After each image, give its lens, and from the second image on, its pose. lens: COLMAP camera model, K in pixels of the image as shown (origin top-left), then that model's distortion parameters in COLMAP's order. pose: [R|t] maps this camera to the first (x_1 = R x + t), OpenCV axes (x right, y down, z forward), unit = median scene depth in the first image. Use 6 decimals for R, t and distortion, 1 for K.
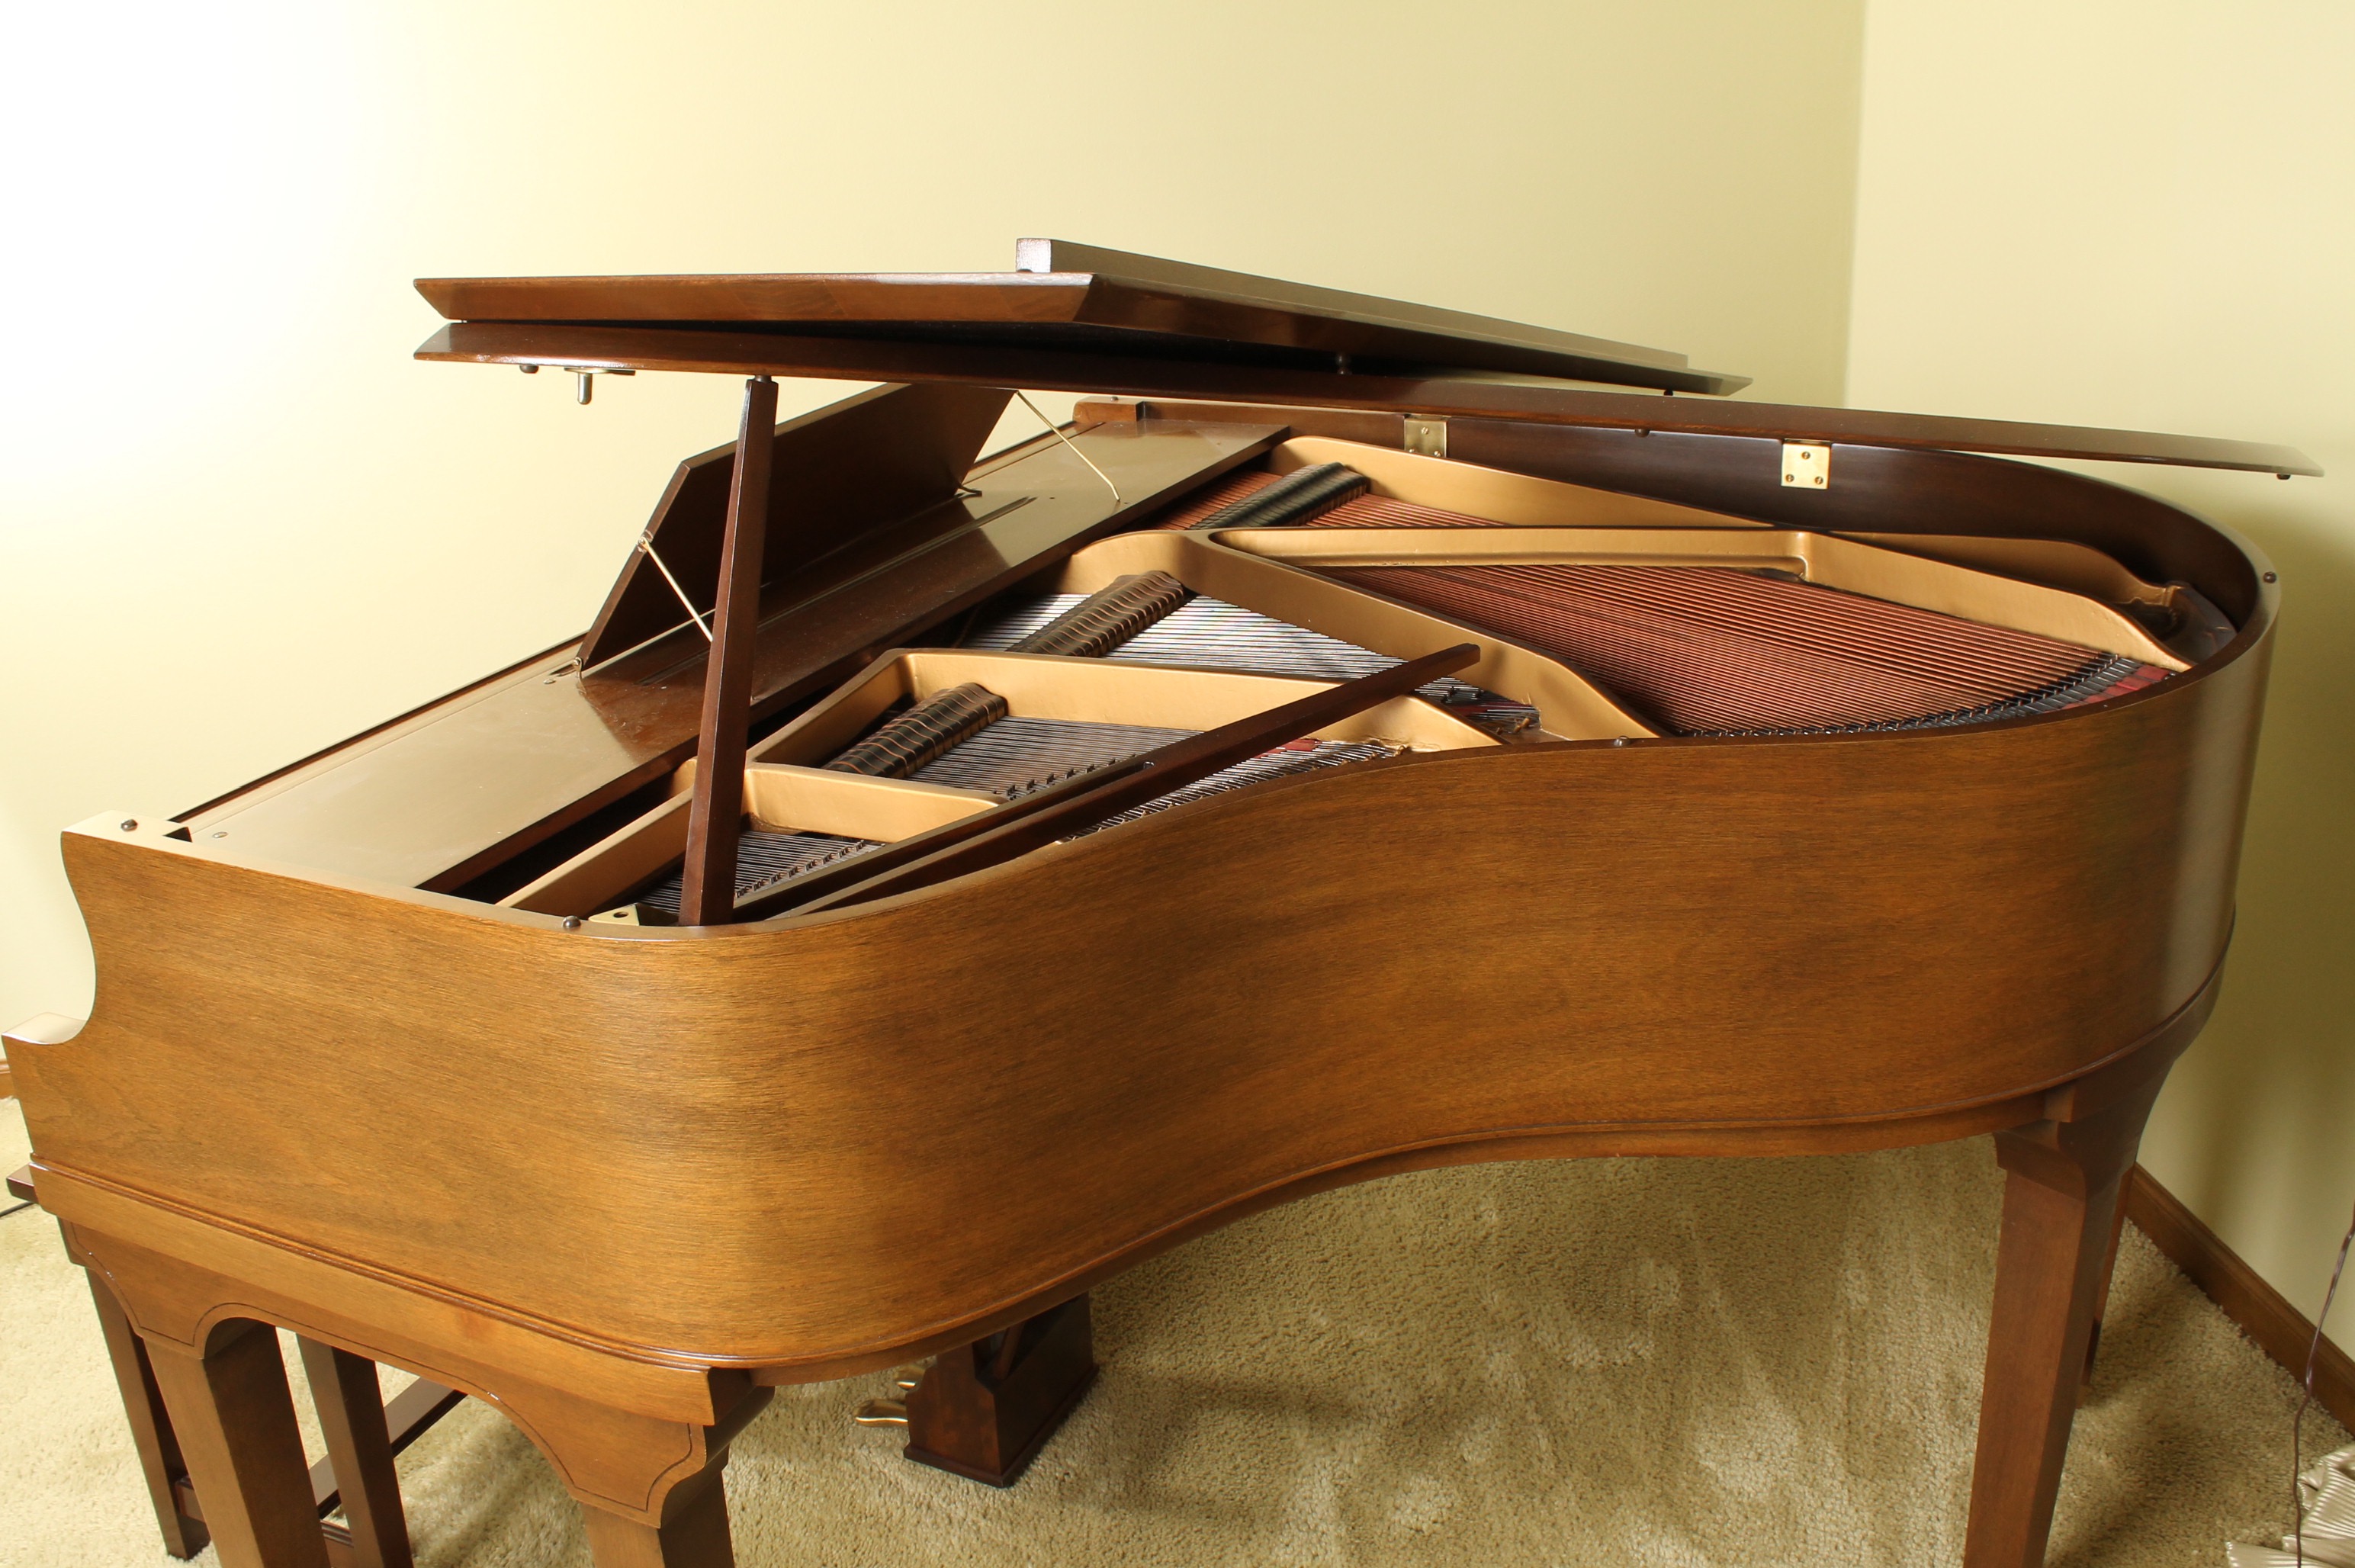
lens RADIAL K [[2092.3, 0, 1177.5], [0, 2092.3, 784.0], [0, 0, 1]] dist [-0.163419, 0.148908]
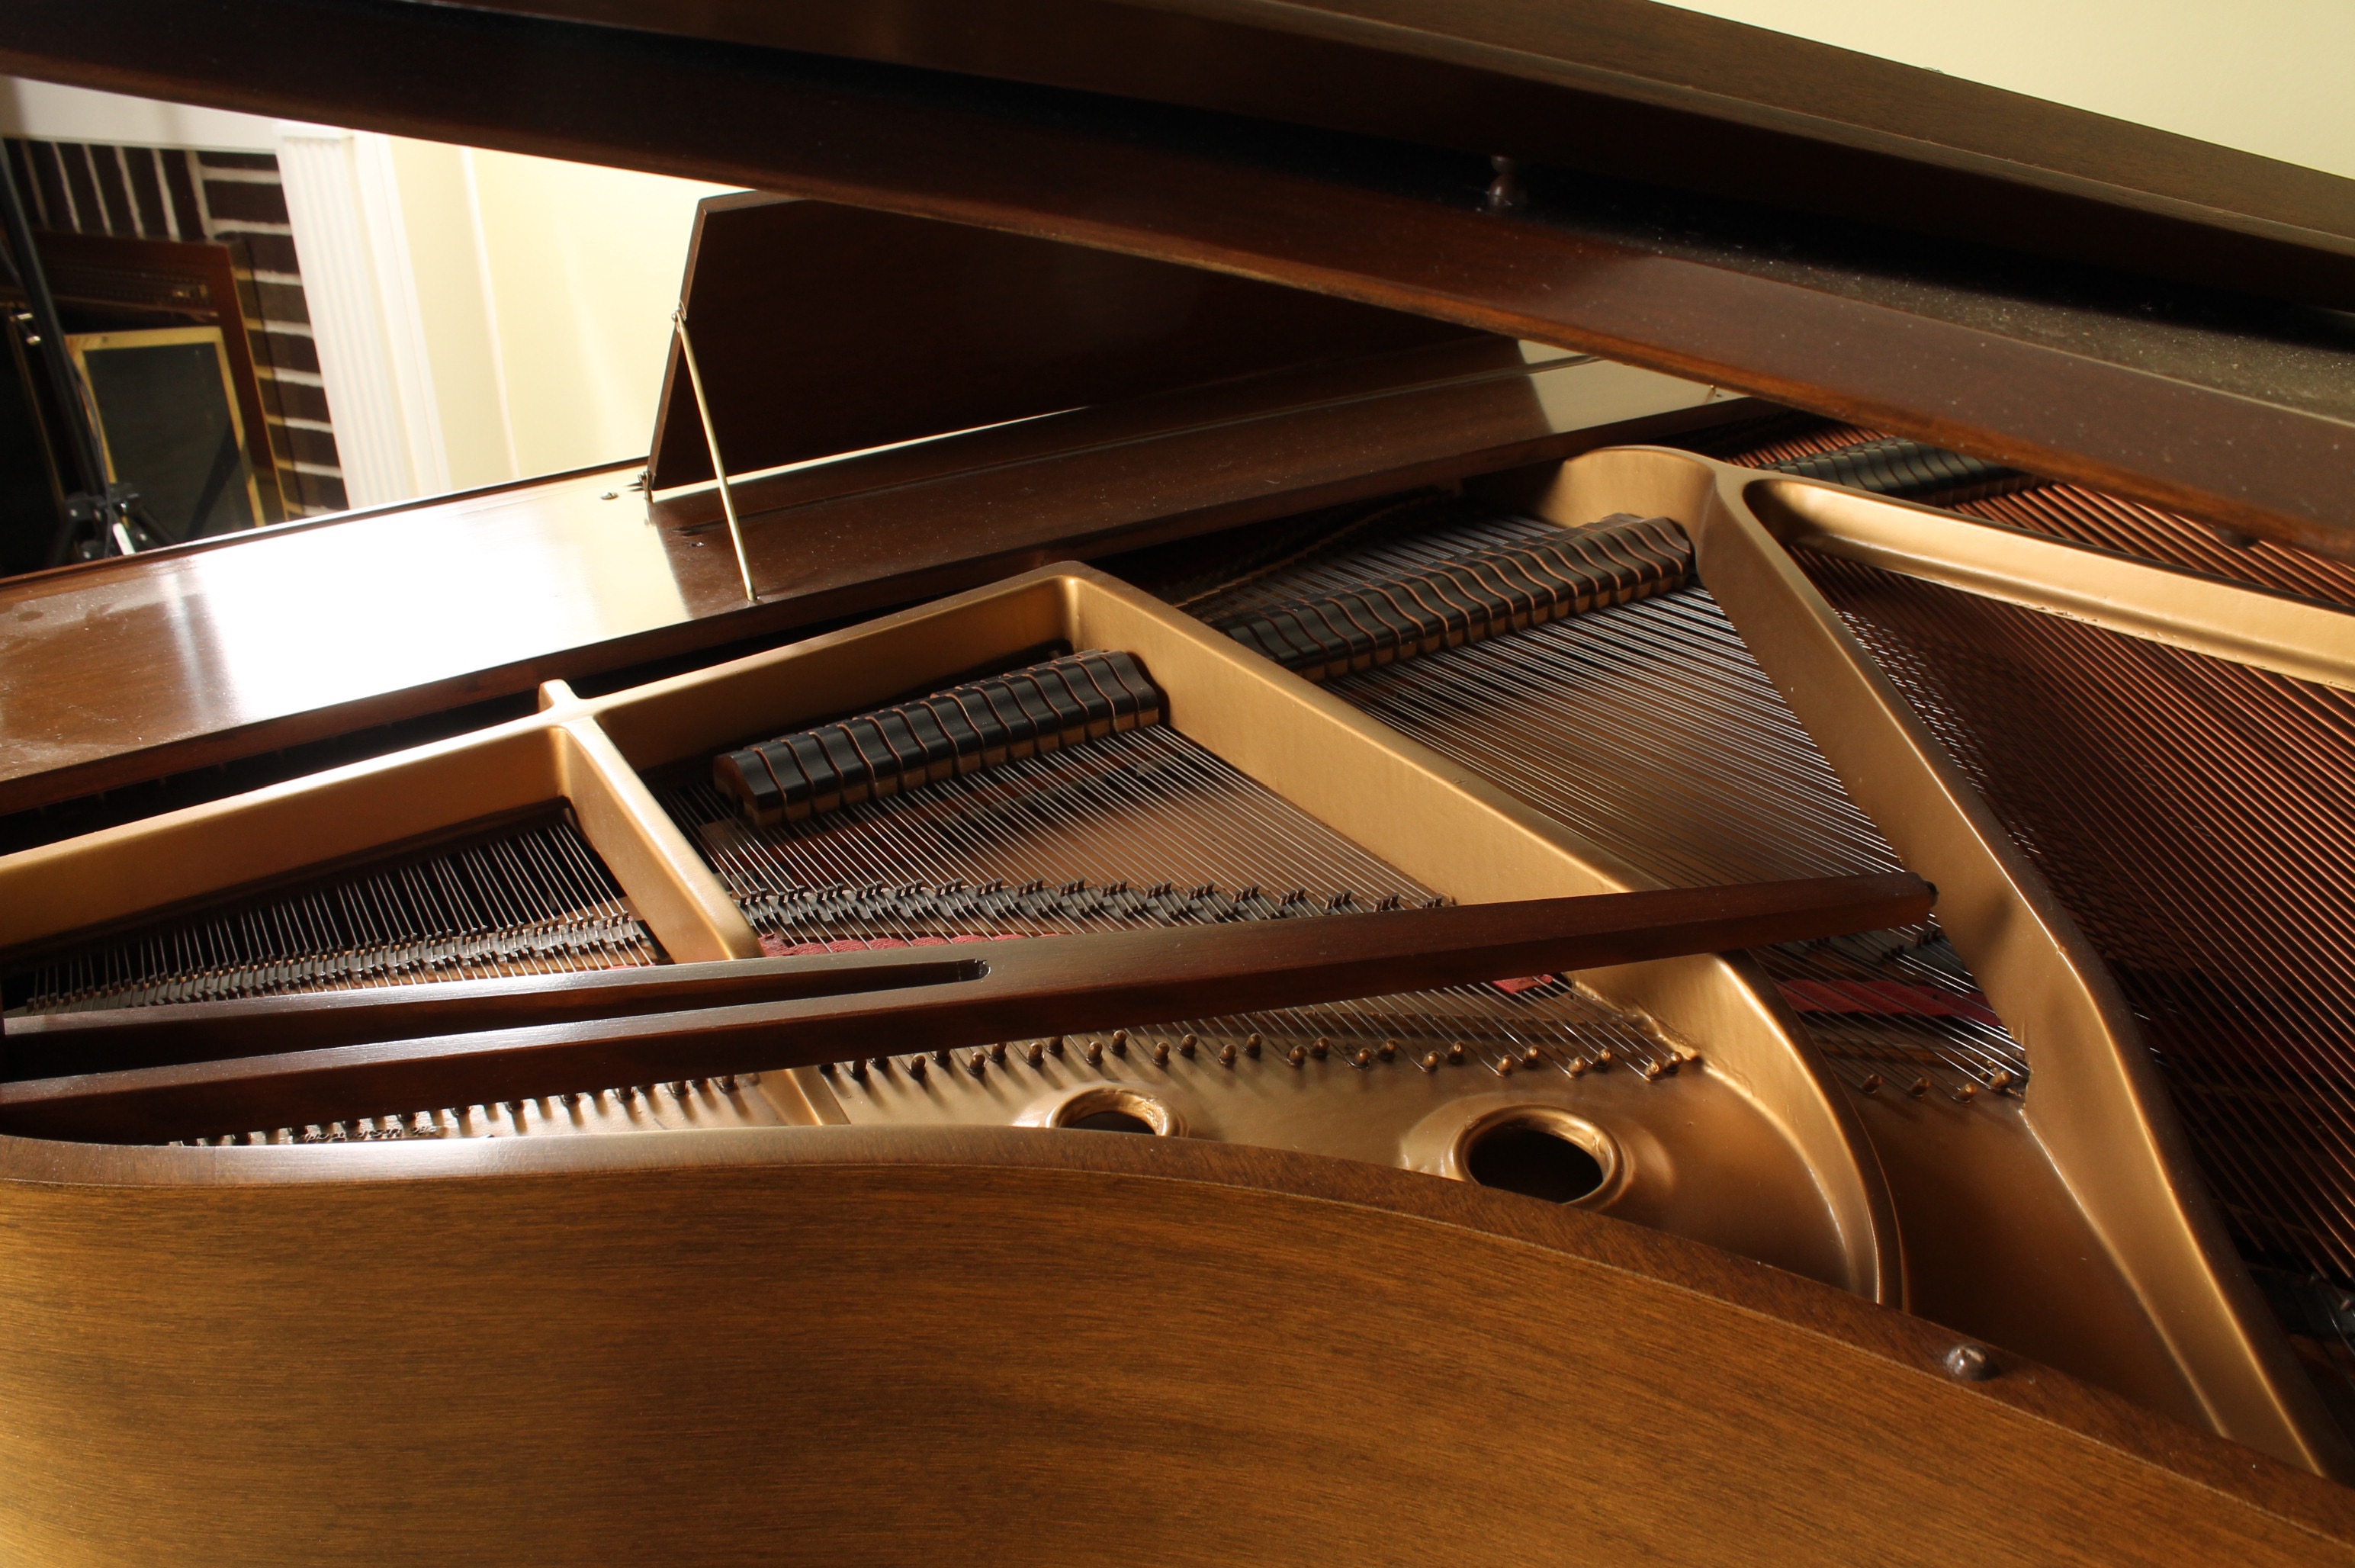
lens RADIAL K [[1979.1, 0, 1177.5], [0, 1979.1, 784.0], [0, 0, 1]] dist [-0.155048, 0.123448]
pose [[0.836016, 0.286085, -0.468222, 0.221963], [-0.225336, 0.957051, 0.182421, -0.142154], [0.500301, -0.047000, 0.864575, 0.638571]]
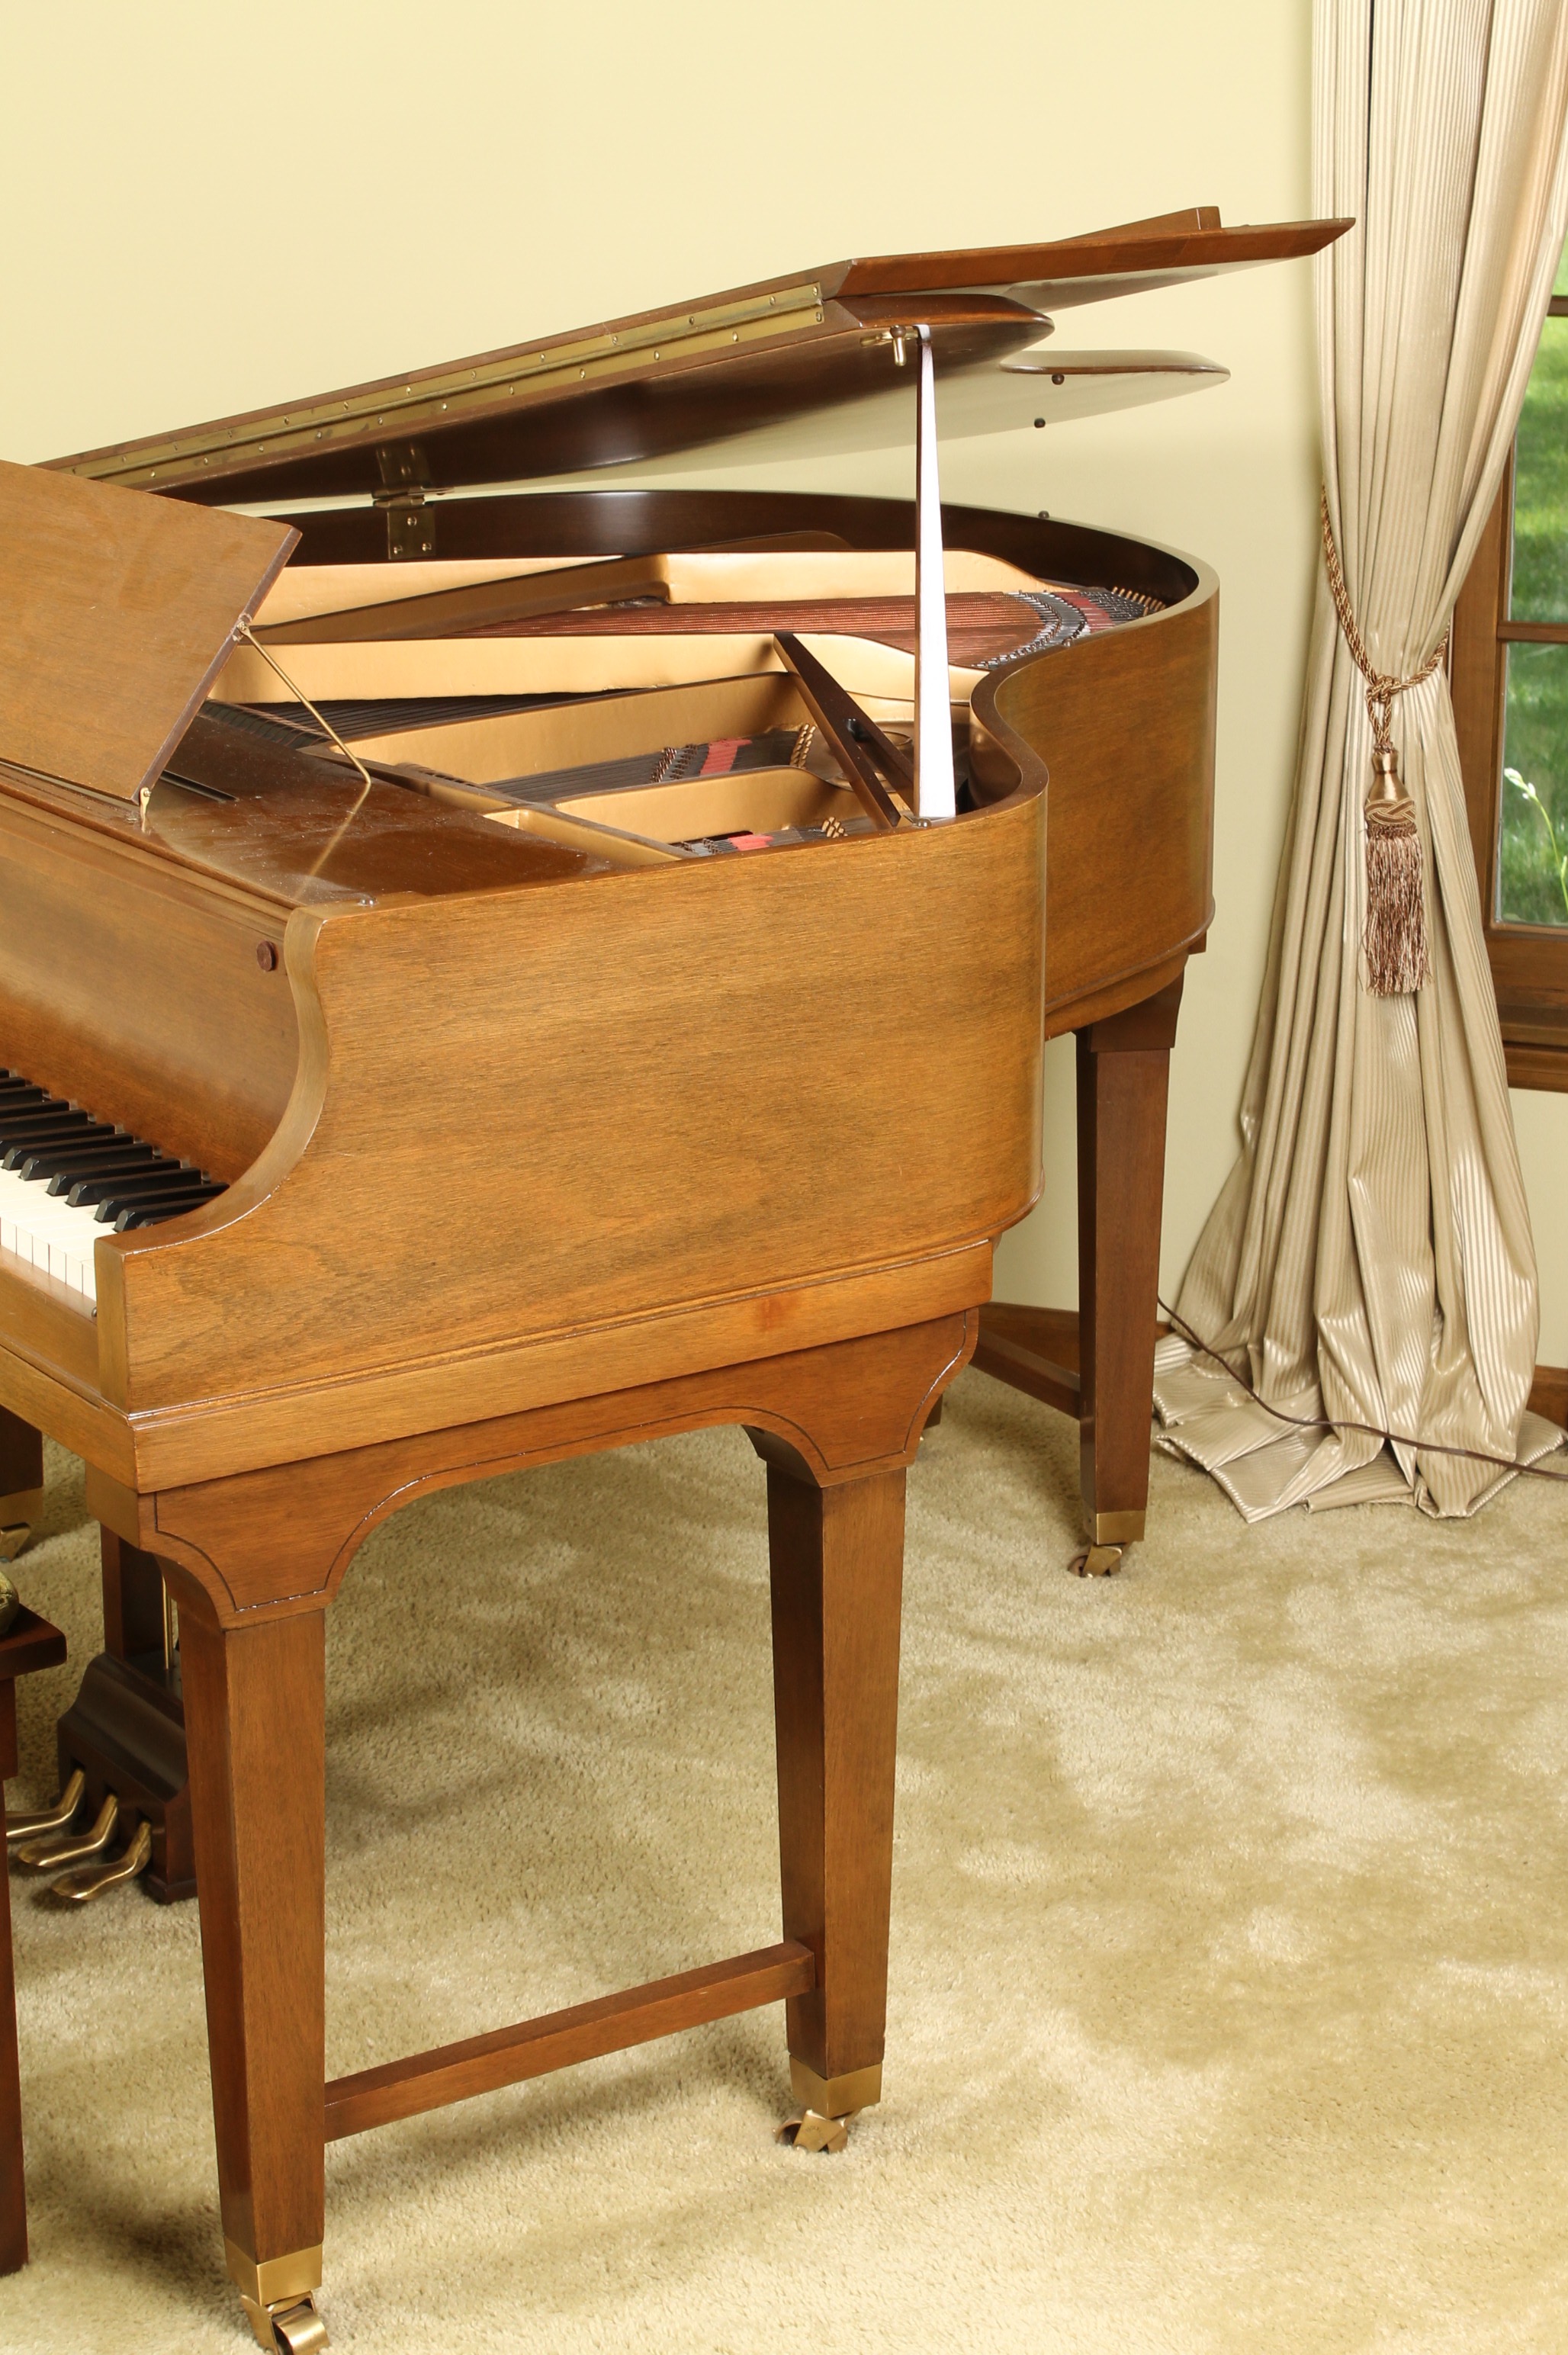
lens RADIAL K [[4521.4, 0, 735.8], [0, 4521.4, 1171.2], [0, 0, 1]] dist [0.014227, 0.217800]
pose [[0.502114, -0.199127, 0.841564, -2.098785], [0.294538, 0.954327, 0.050074, 0.080141], [-0.813098, 0.222729, 0.537831, -0.179554]]
